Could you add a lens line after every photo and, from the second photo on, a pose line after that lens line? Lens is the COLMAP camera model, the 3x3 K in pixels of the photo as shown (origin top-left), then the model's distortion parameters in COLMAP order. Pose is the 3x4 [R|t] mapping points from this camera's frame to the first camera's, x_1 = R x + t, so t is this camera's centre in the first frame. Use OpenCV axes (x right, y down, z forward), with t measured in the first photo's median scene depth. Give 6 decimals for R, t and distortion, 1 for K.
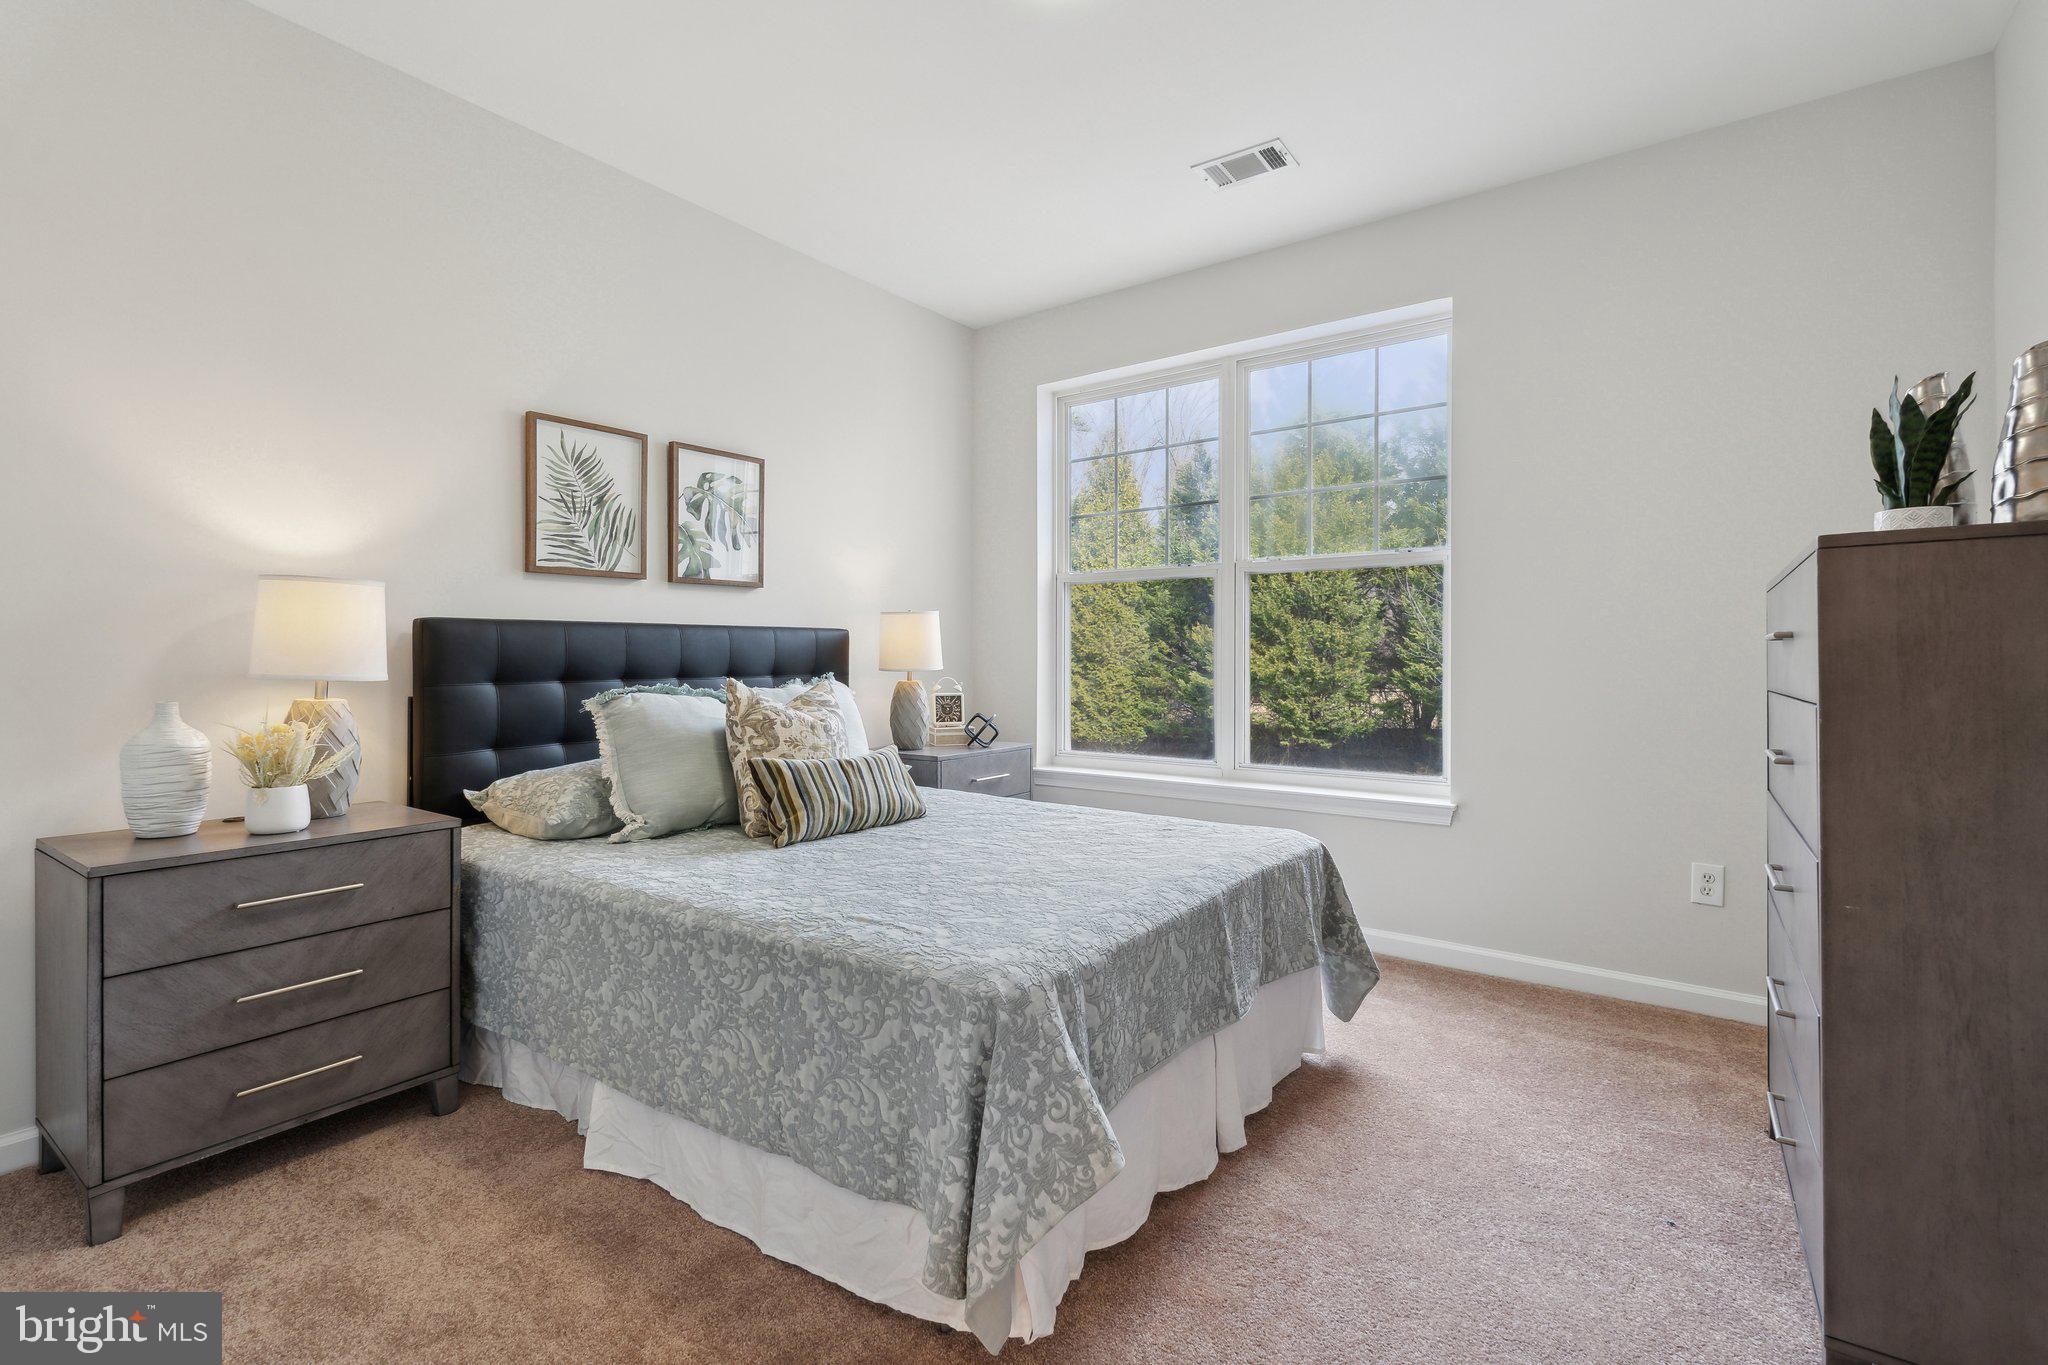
lens RADIAL K [[912.1, 0, 1014.3], [0, 912.1, 651.8], [0, 0, 1]] dist [-0.003310, -0.000662]
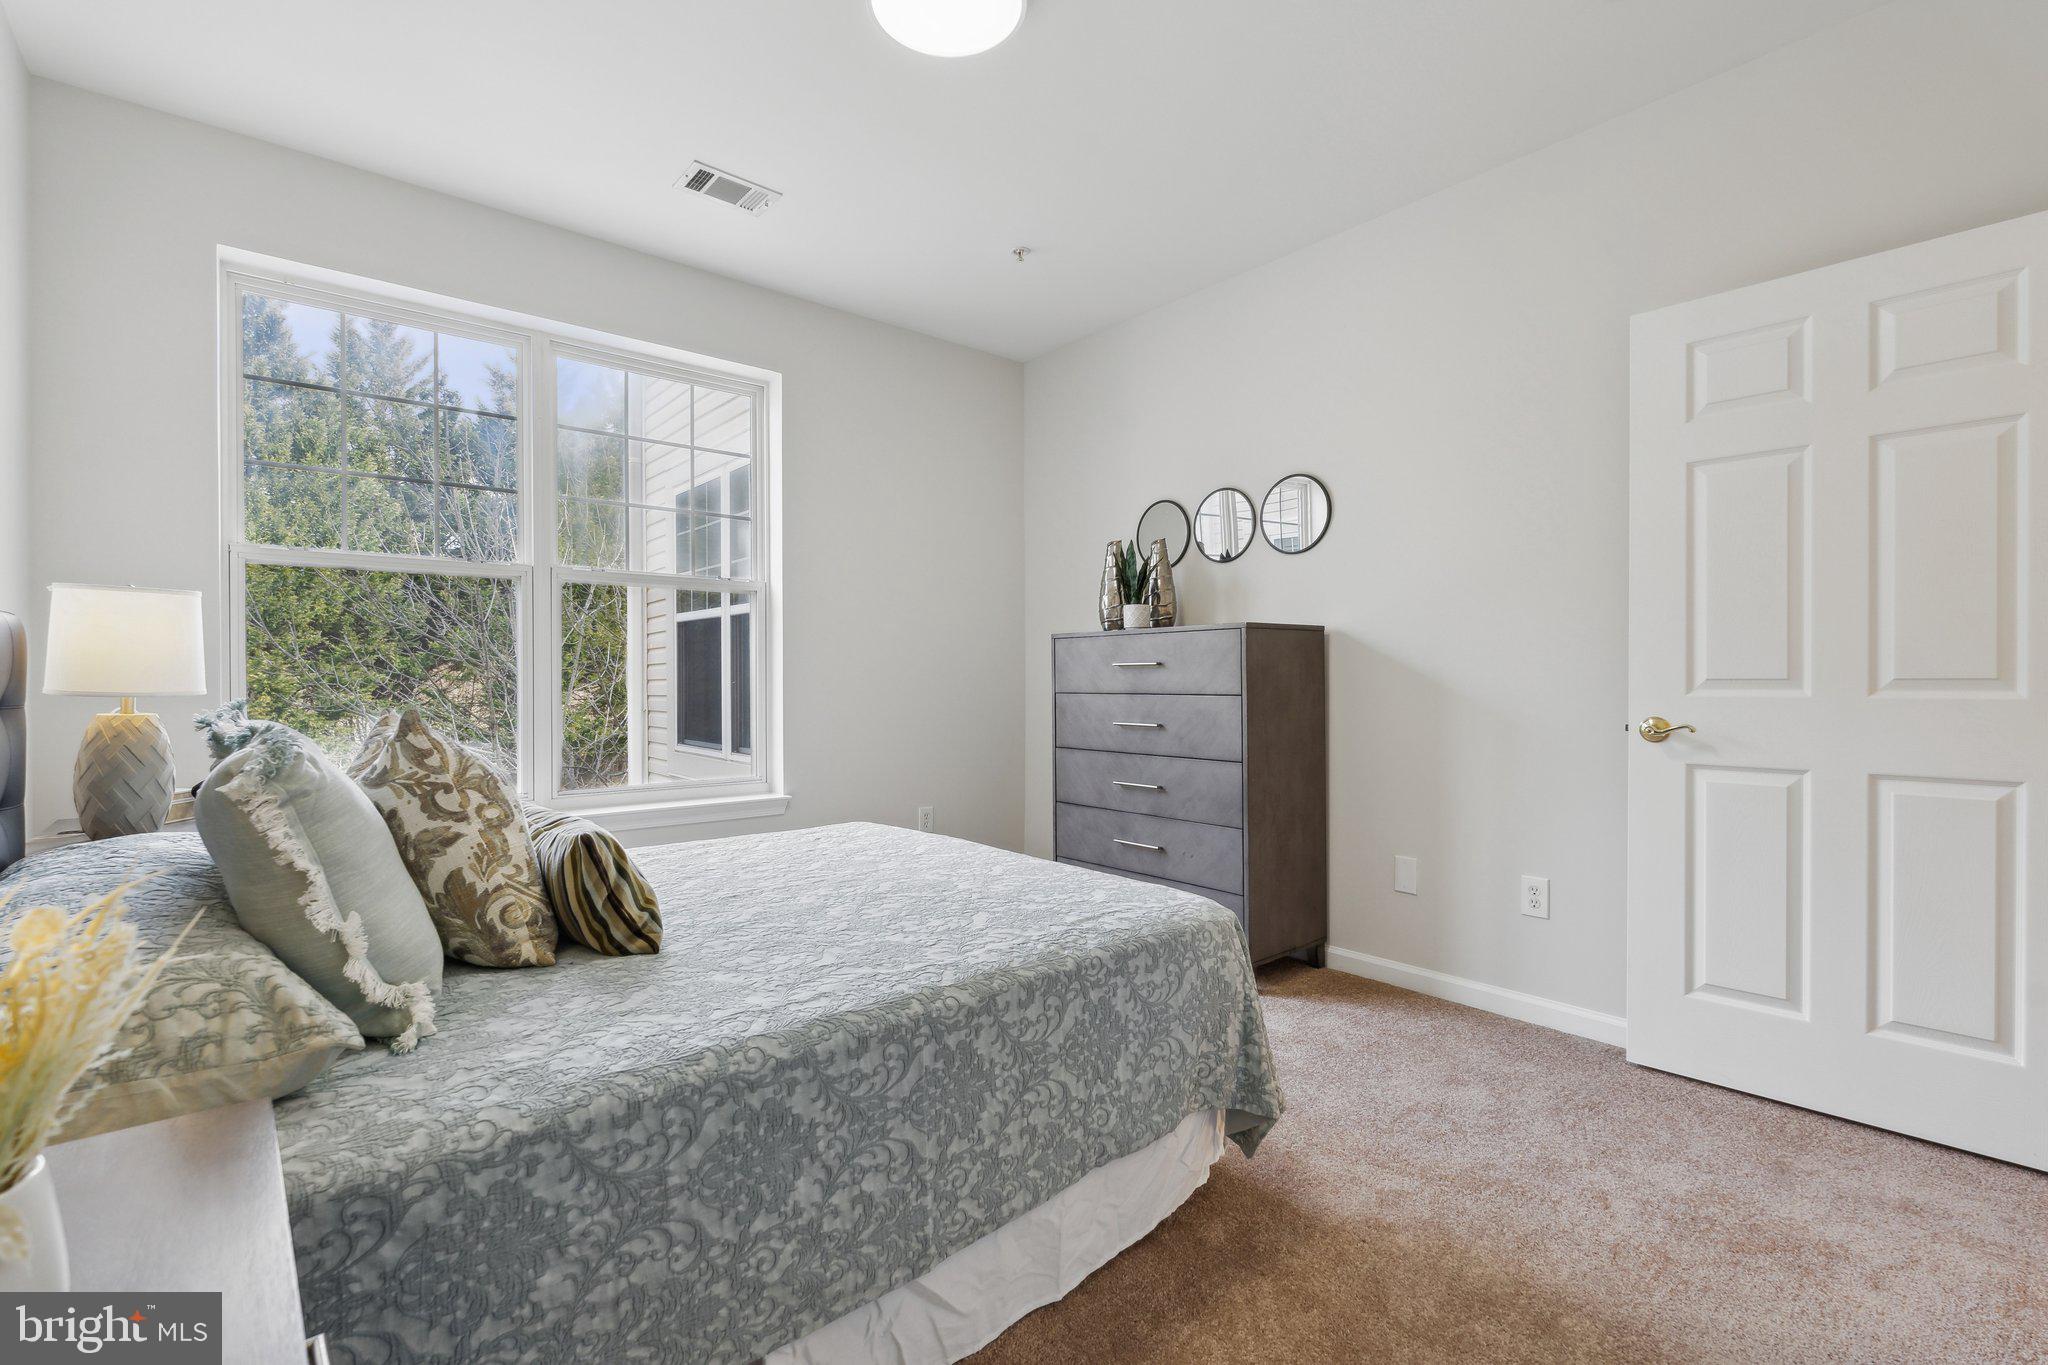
lens RADIAL K [[912.1, 0, 1028.6], [0, 912.1, 677.8], [0, 0, 1]] dist [-0.003310, -0.000662]
pose [[0.224213, 0.003048, 0.974535, -0.849438], [-0.007885, 0.999968, -0.001314, 0.010015], [-0.974508, -0.007390, 0.224230, 0.579314]]
